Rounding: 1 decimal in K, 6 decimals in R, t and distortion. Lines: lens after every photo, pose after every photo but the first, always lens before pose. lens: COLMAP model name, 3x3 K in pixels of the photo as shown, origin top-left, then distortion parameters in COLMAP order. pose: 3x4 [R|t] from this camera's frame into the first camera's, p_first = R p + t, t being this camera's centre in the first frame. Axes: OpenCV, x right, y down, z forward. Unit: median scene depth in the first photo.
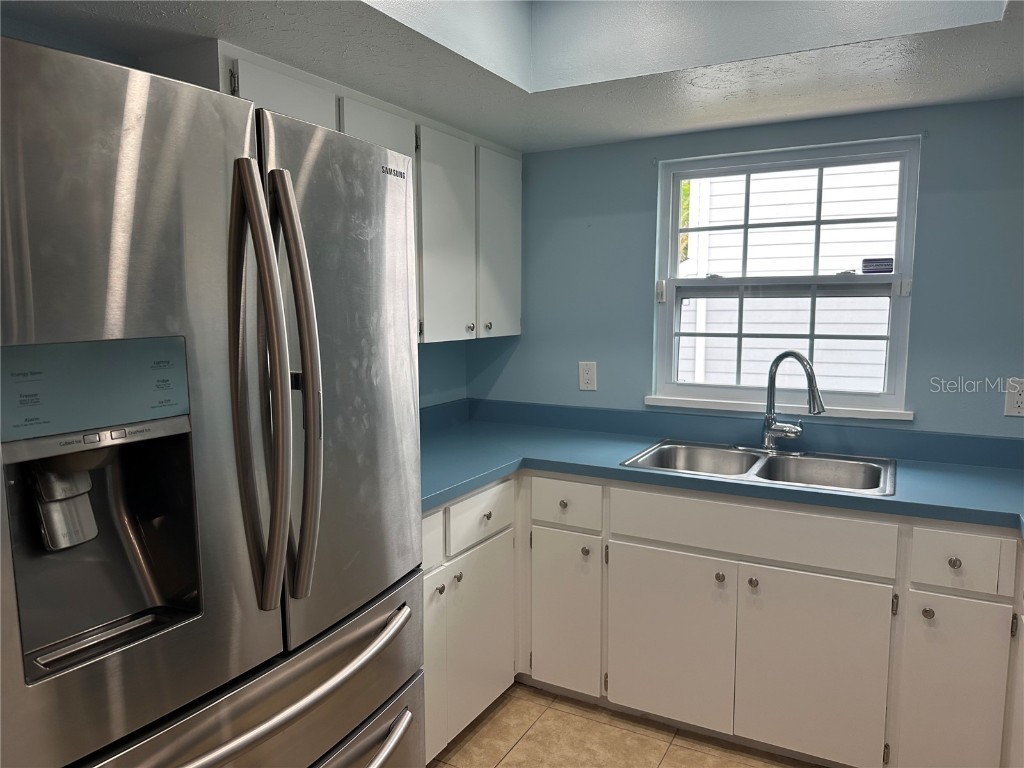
lens RADIAL K [[720.8, 0, 499.1], [0, 720.8, 388.9], [0, 0, 1]] dist [0.071863, -0.095387]
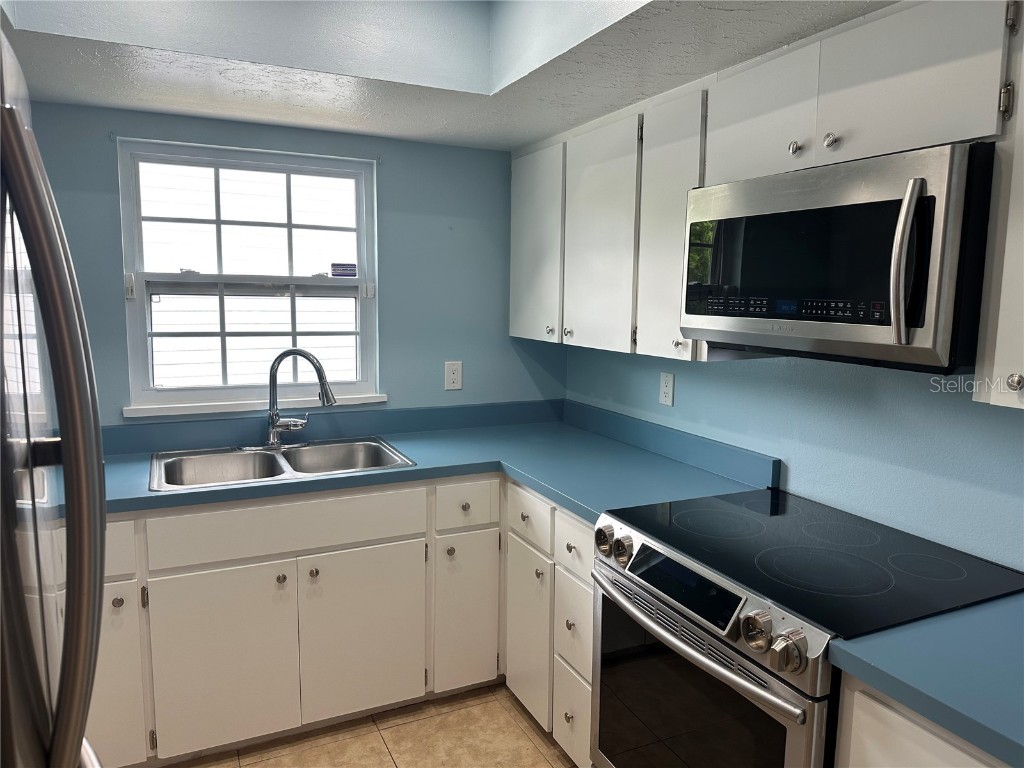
lens RADIAL K [[720.8, 0, 515.1], [0, 720.8, 388.8], [0, 0, 1]] dist [0.071863, -0.095387]
pose [[0.585271, -0.098803, 0.804795, -0.260866], [0.081224, 0.994700, 0.063049, -0.034617], [-0.806759, 0.028468, 0.590194, 0.124970]]
